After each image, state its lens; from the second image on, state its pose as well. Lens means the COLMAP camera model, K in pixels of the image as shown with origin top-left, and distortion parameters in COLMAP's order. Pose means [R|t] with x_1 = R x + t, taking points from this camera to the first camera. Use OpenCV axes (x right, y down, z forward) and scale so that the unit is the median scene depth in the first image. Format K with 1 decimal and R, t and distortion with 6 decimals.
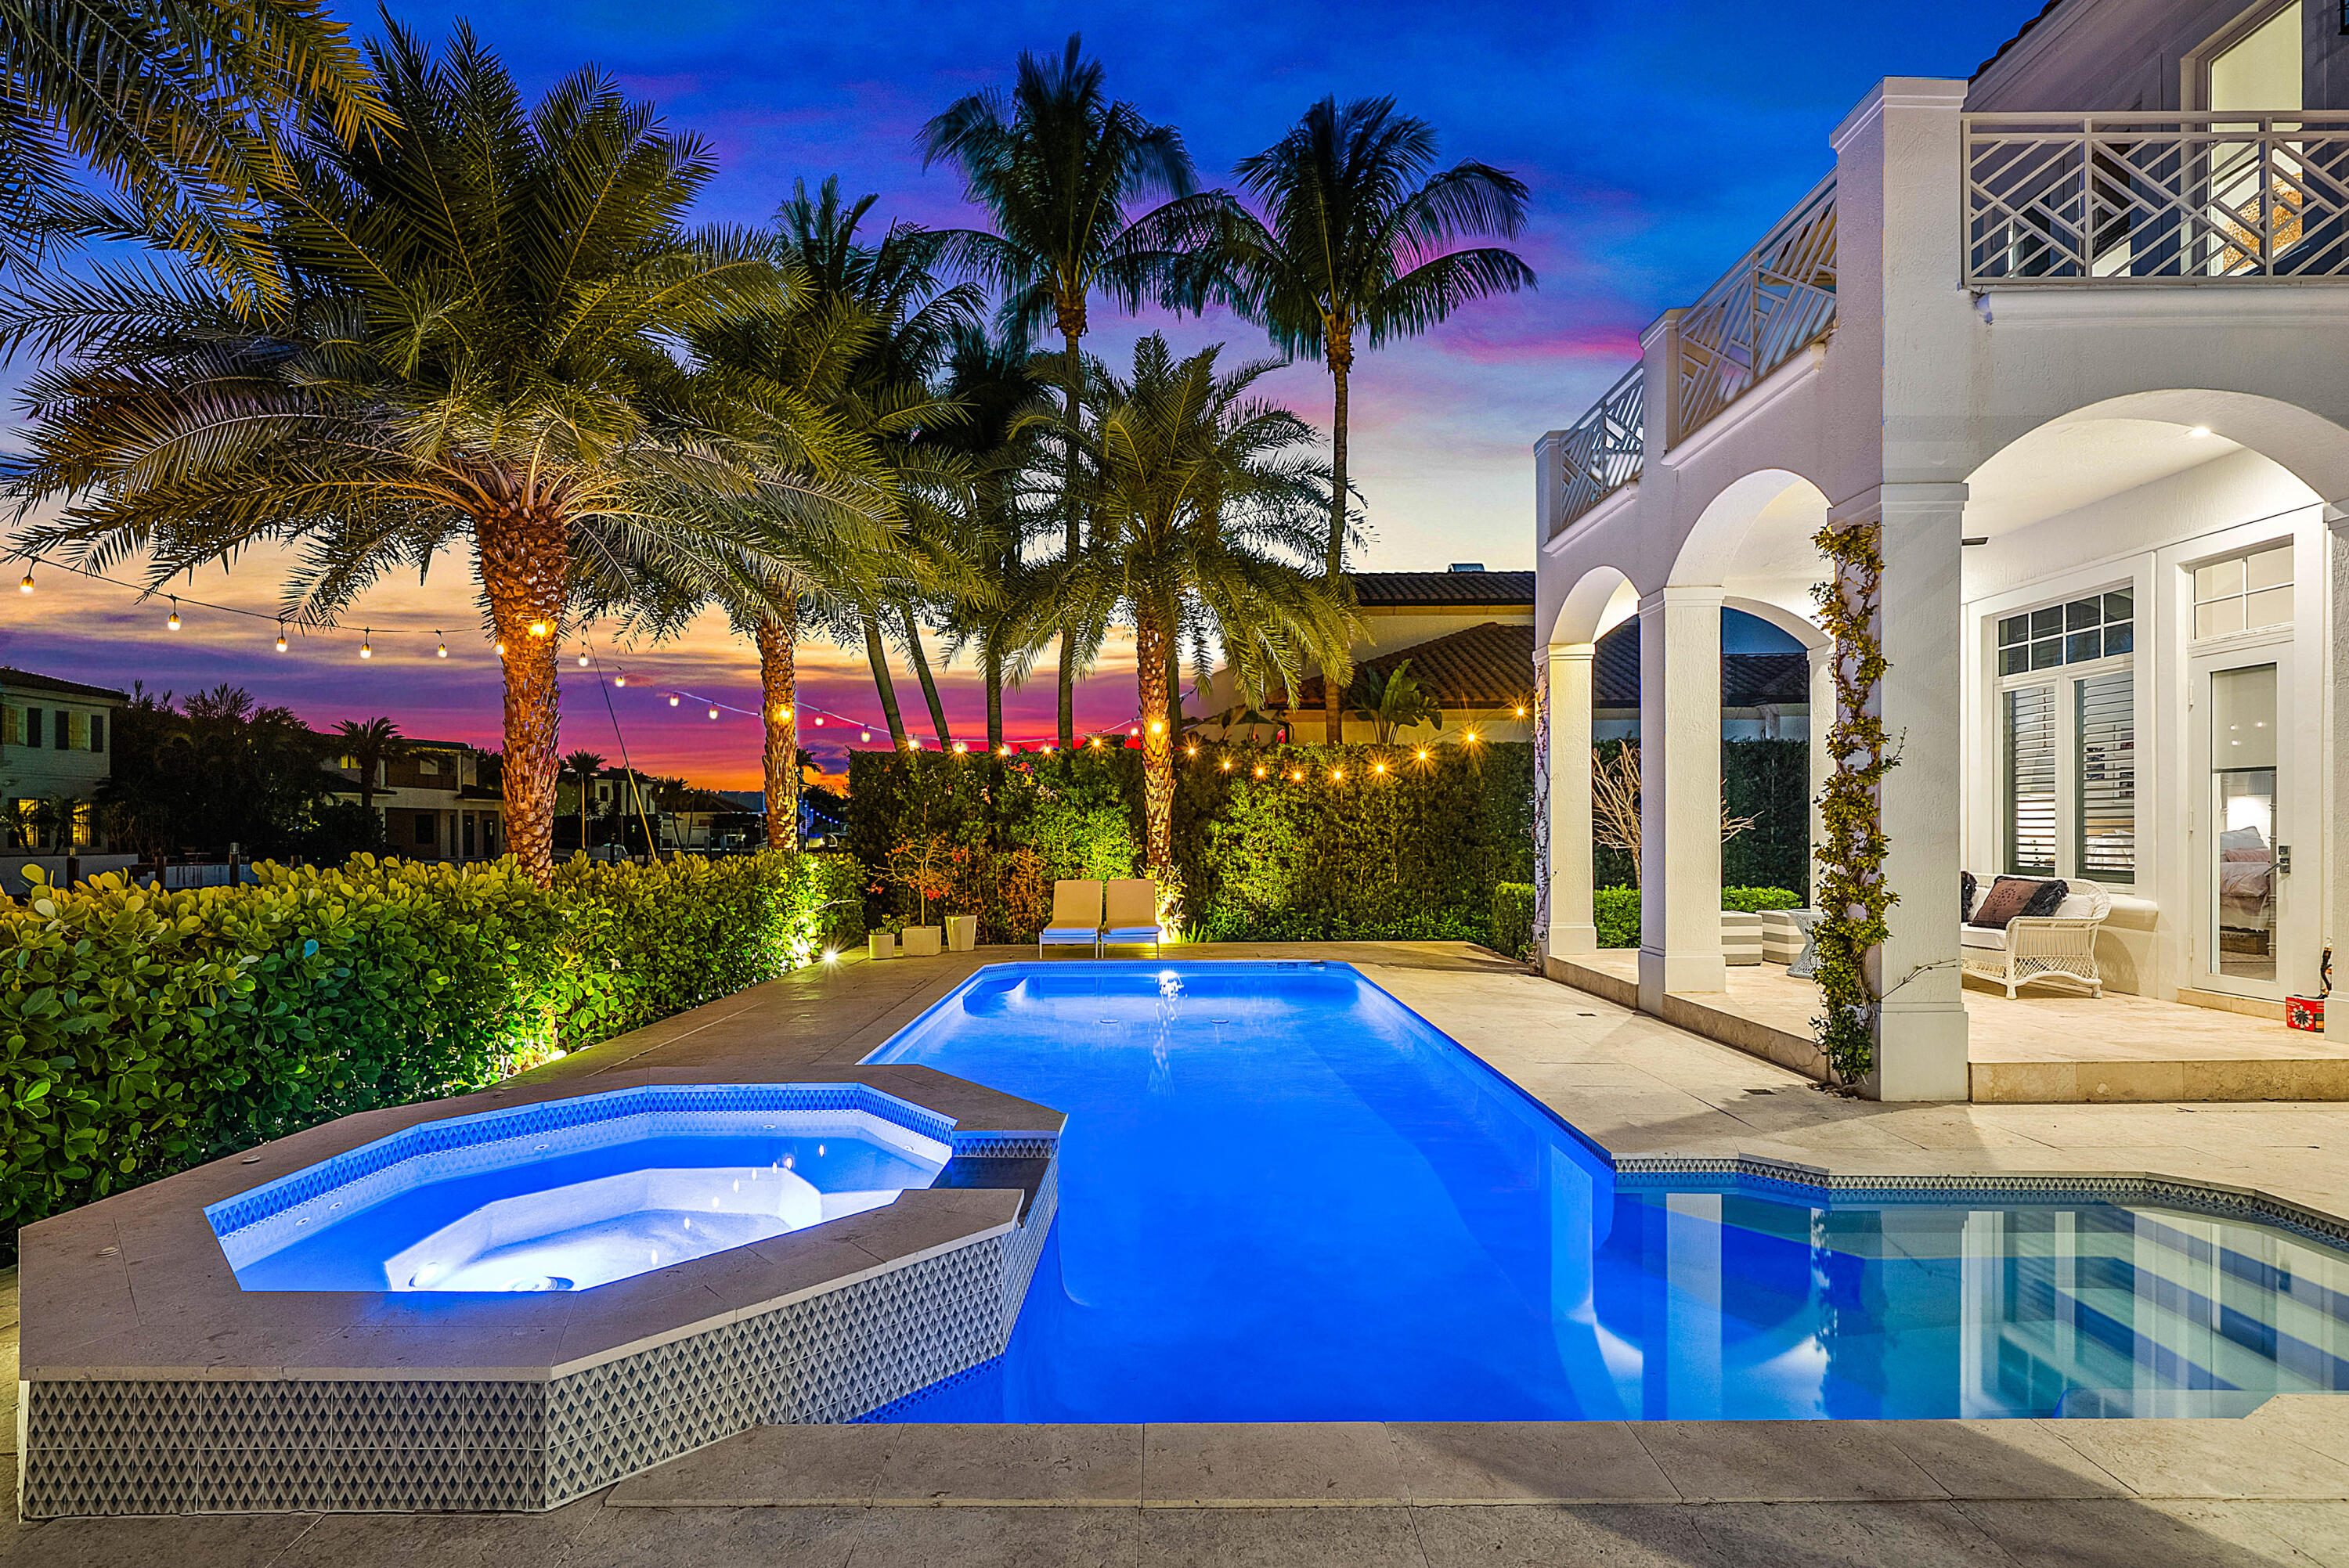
lens RADIAL K [[1080.6, 0, 1152.4], [0, 1080.6, 832.7], [0, 0, 1]] dist [0.000512, 0.000198]
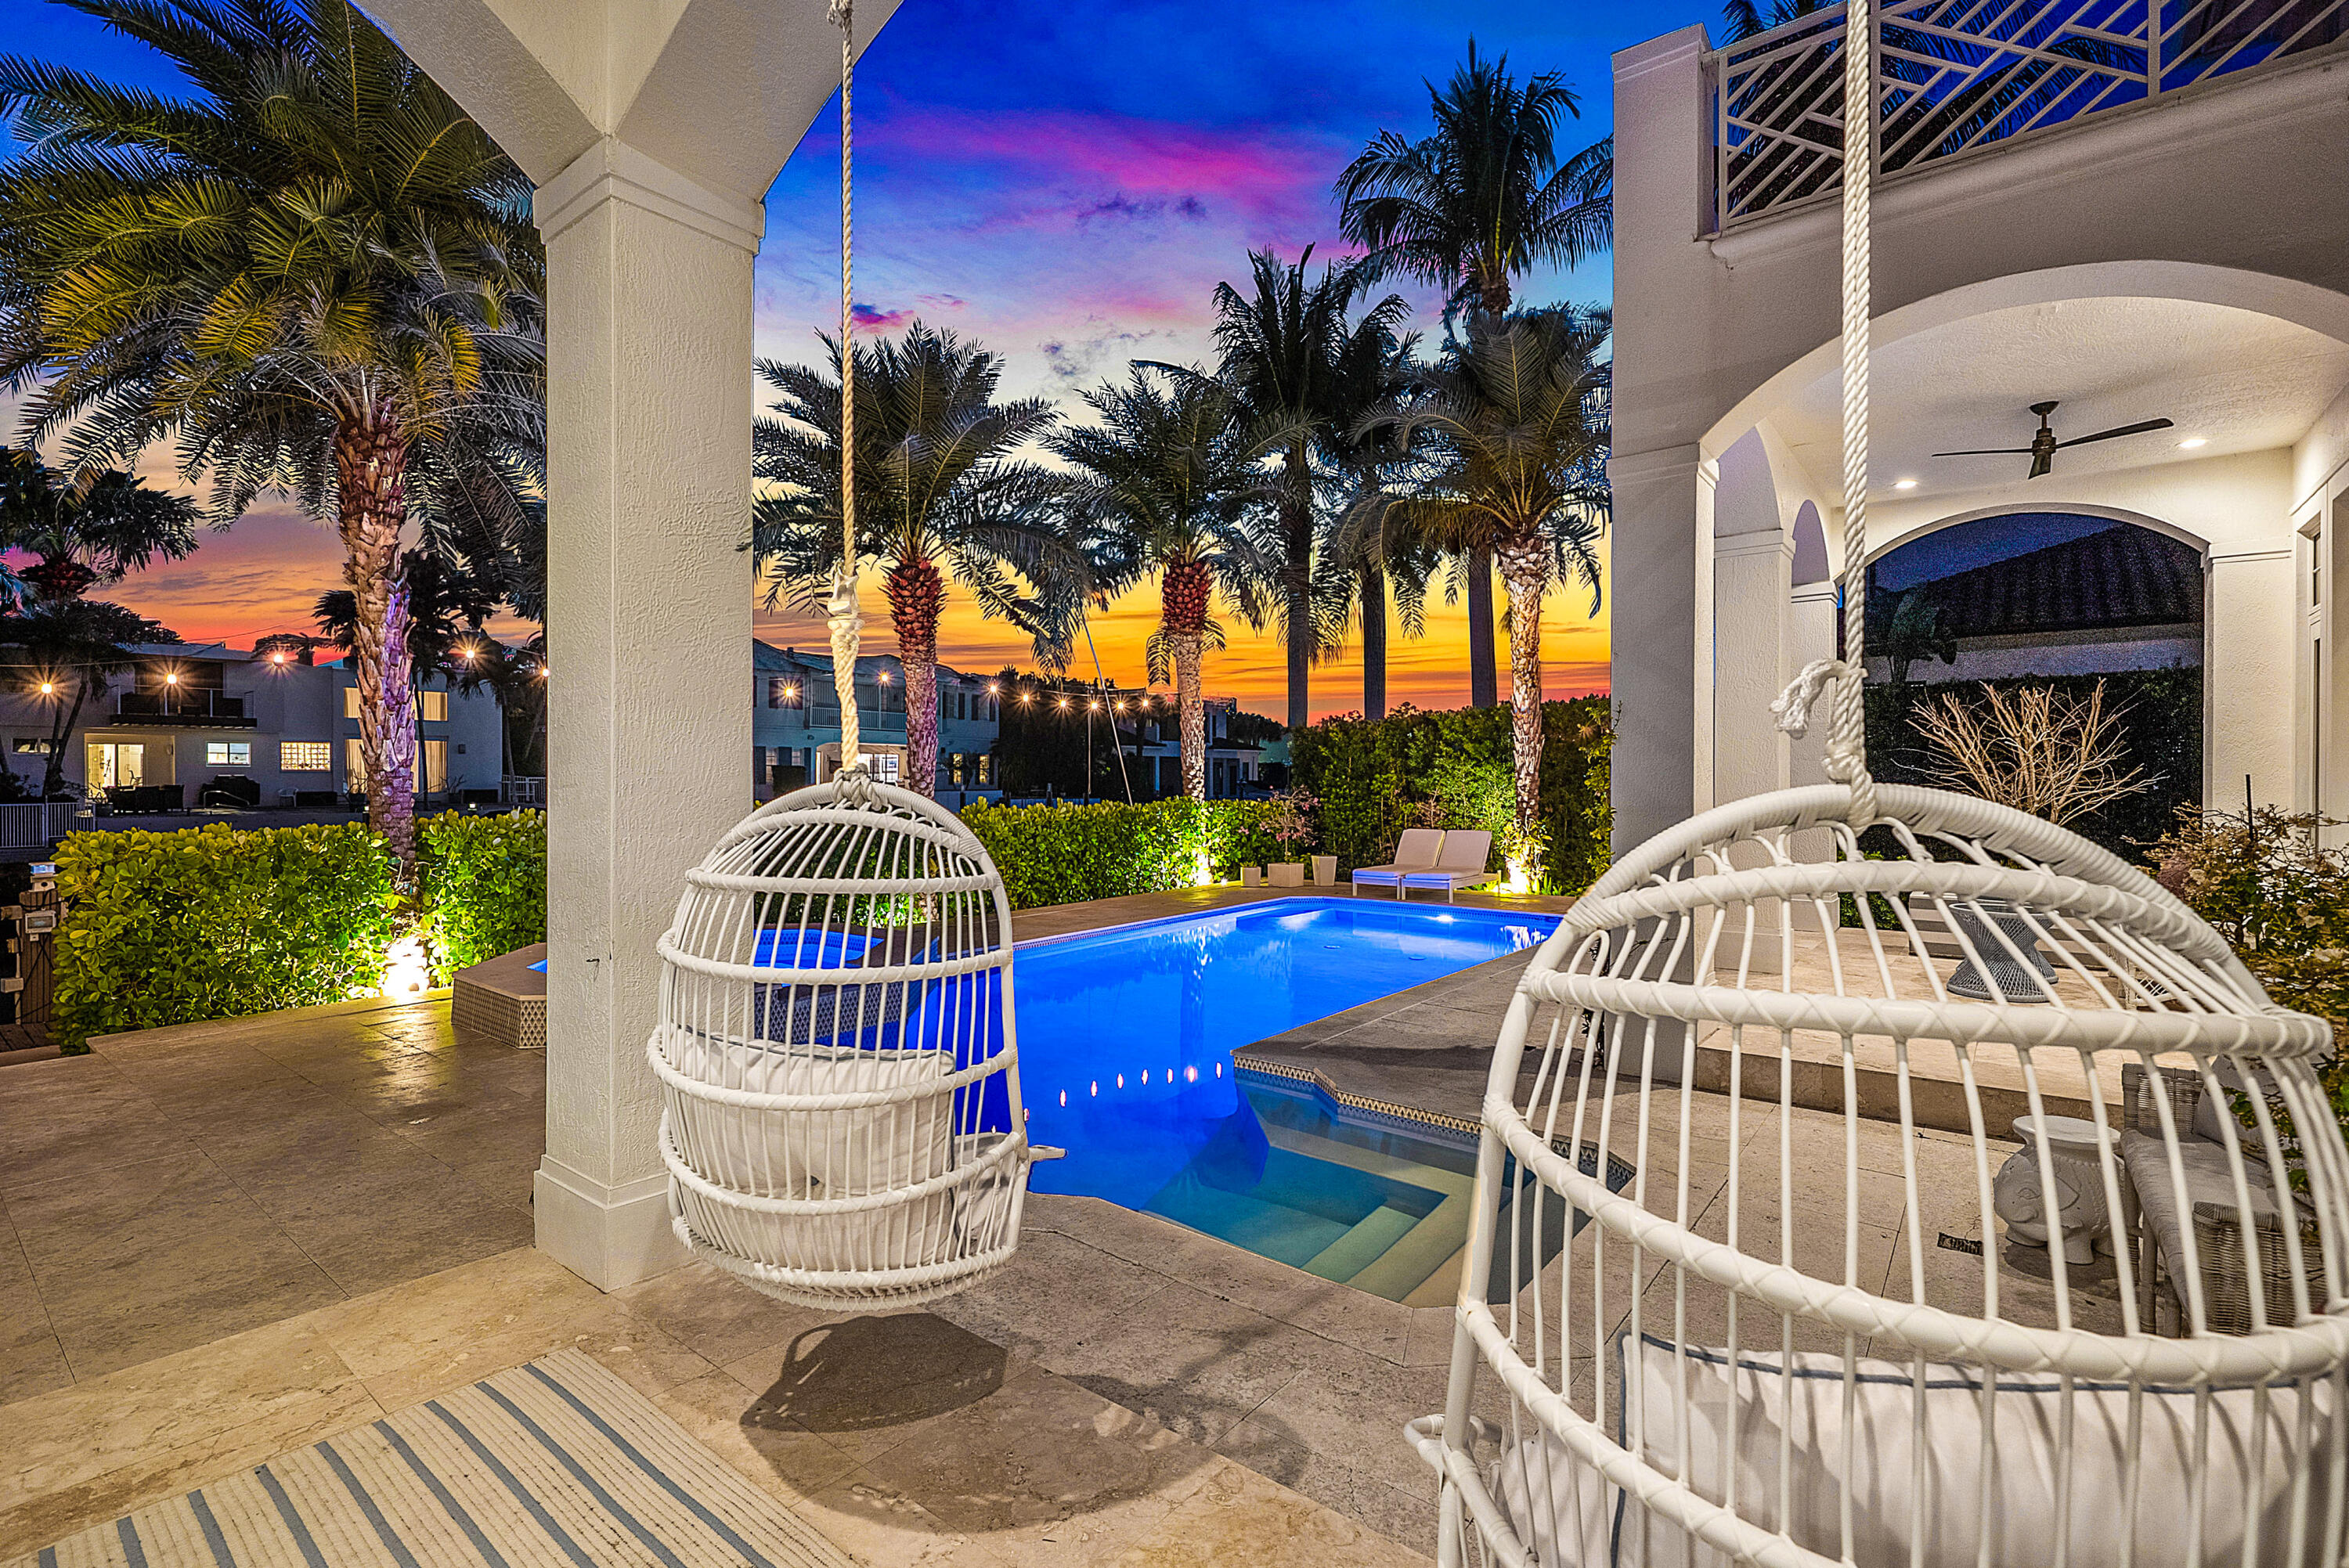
lens RADIAL K [[1080.6, 0, 1182.9], [0, 1080.6, 778.1], [0, 0, 1]] dist [0.000512, 0.000198]
pose [[0.783104, 0.006174, -0.621861, 0.520167], [-0.004216, 0.999980, 0.004618, -0.015079], [0.621877, -0.000994, 0.783114, -0.018739]]
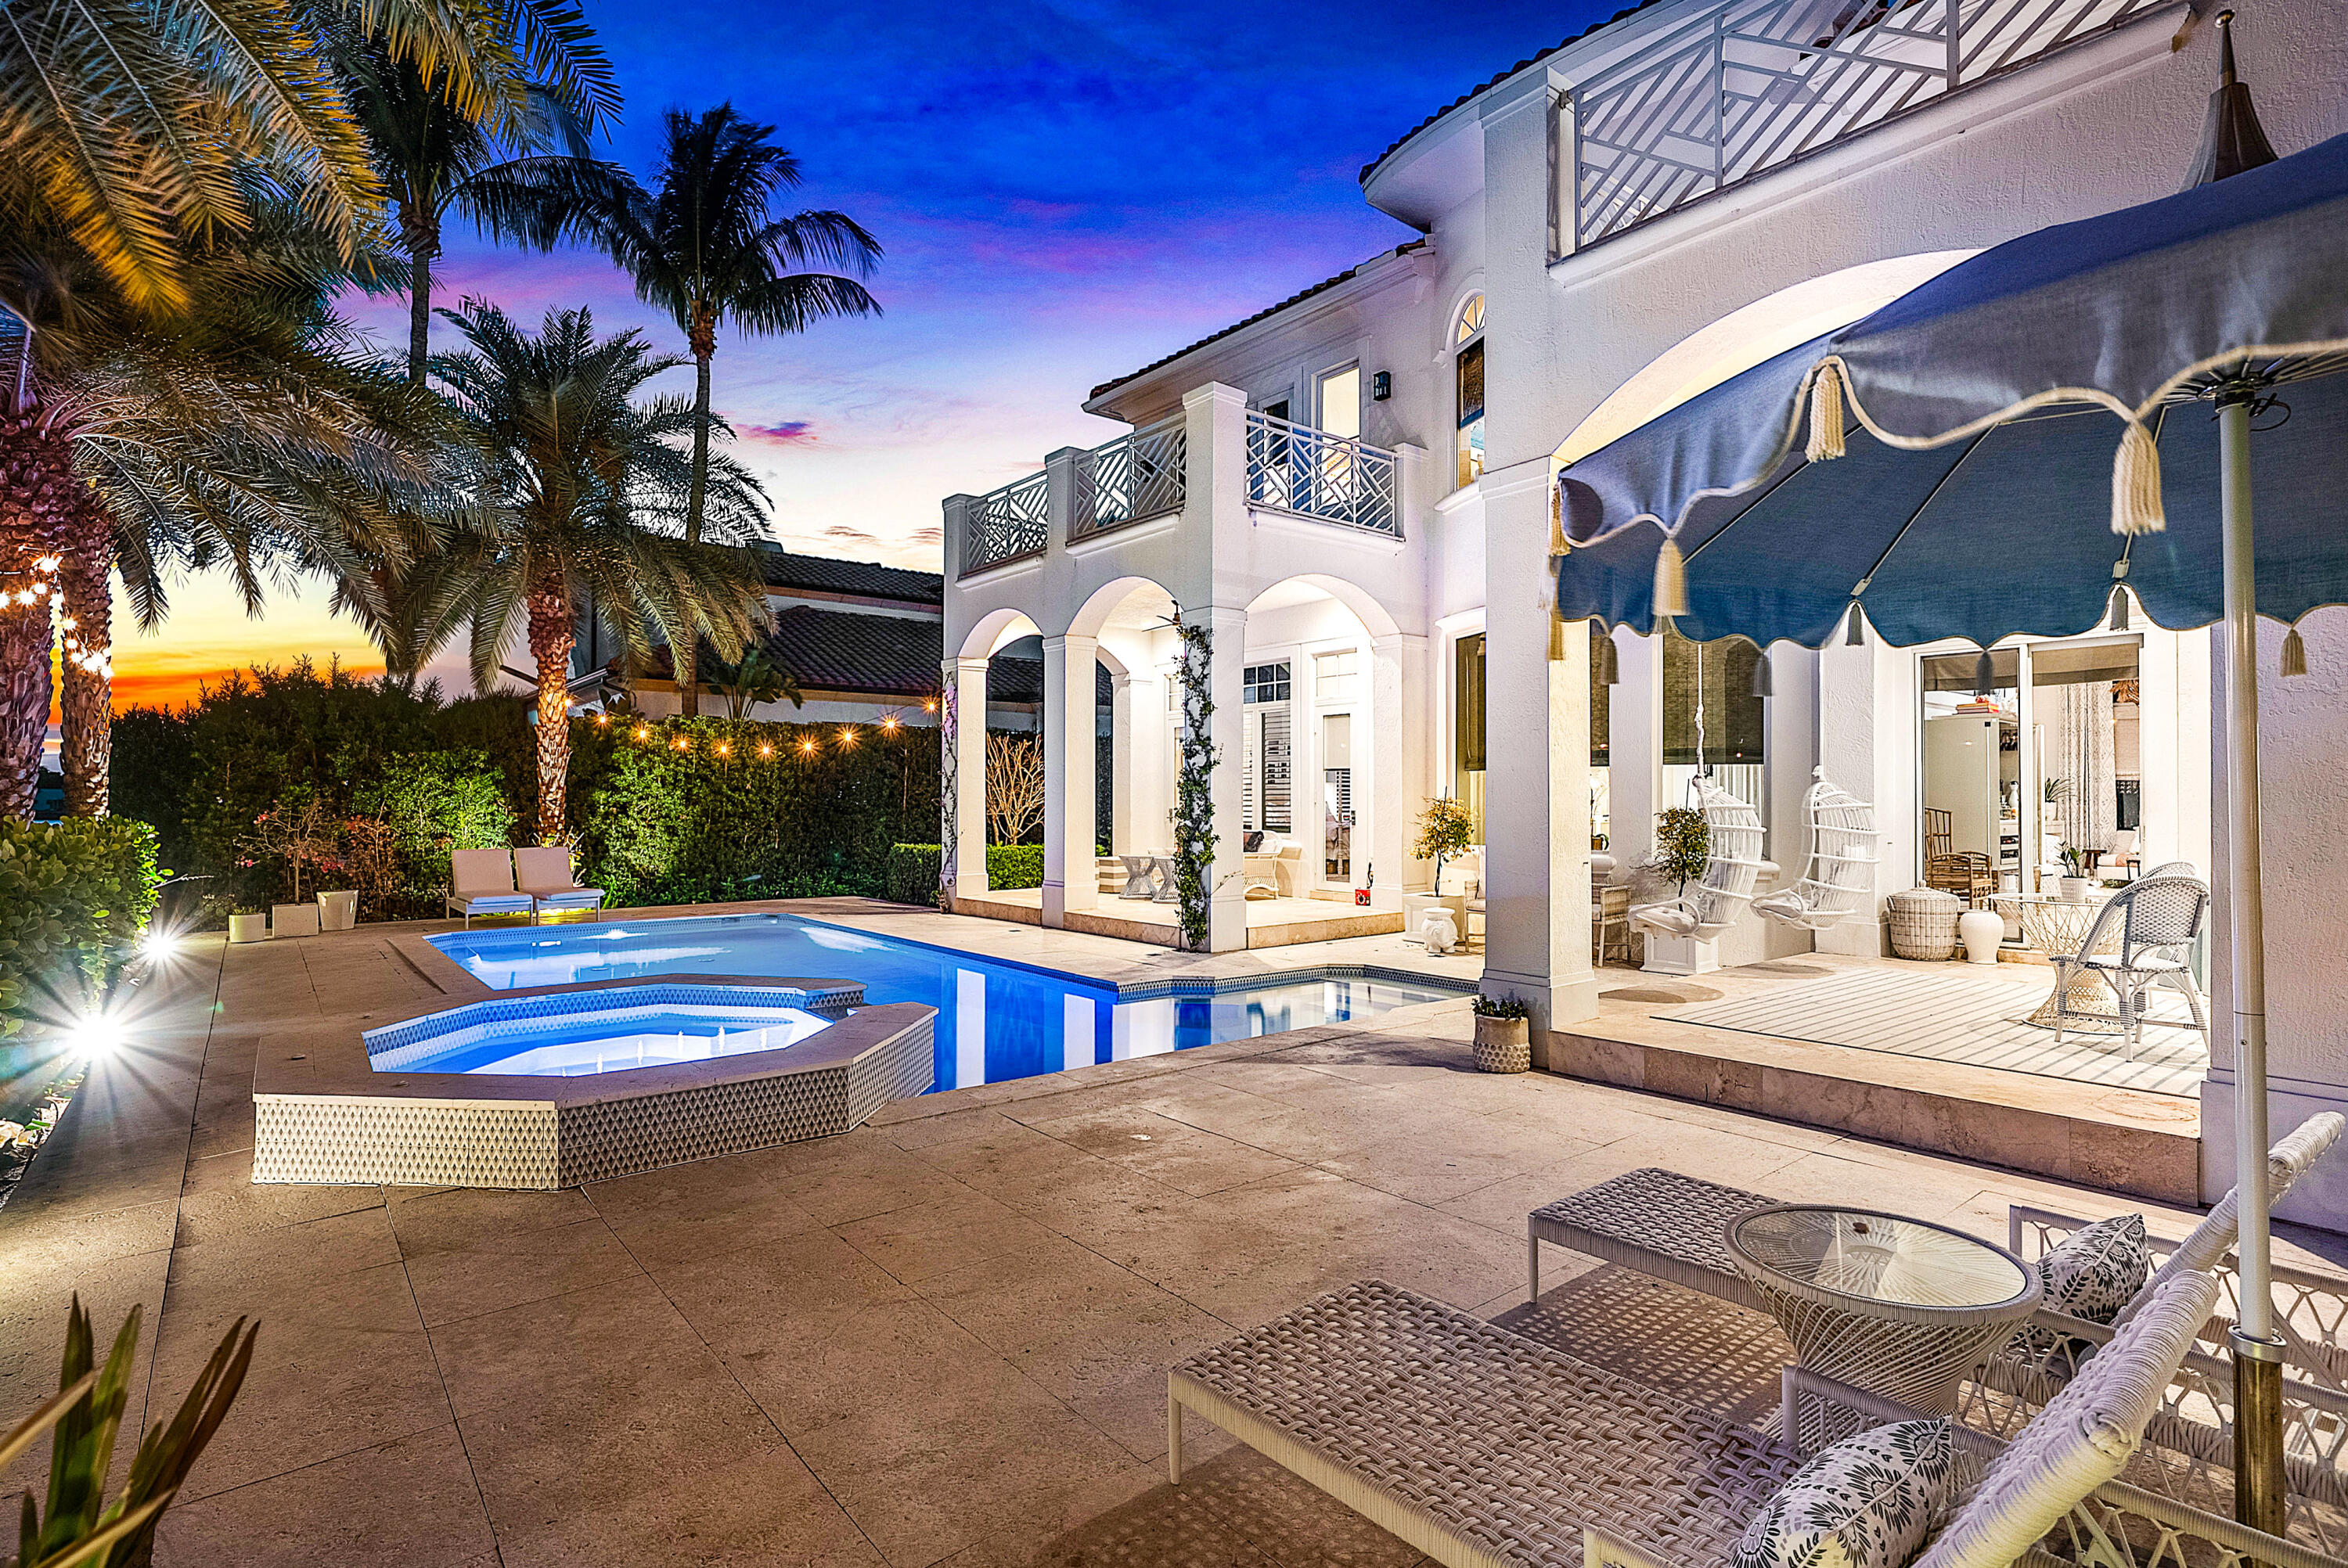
lens RADIAL K [[1159.0, 0, 1164.7], [0, 1159.0, 784.4], [0, 0, 1]] dist [0.010979, 0.000430]
pose [[0.768374, 0.016898, 0.639778, -0.322827], [-0.004754, 0.999774, -0.020697, 0.006011], [-0.639983, 0.012861, 0.768281, -0.222778]]
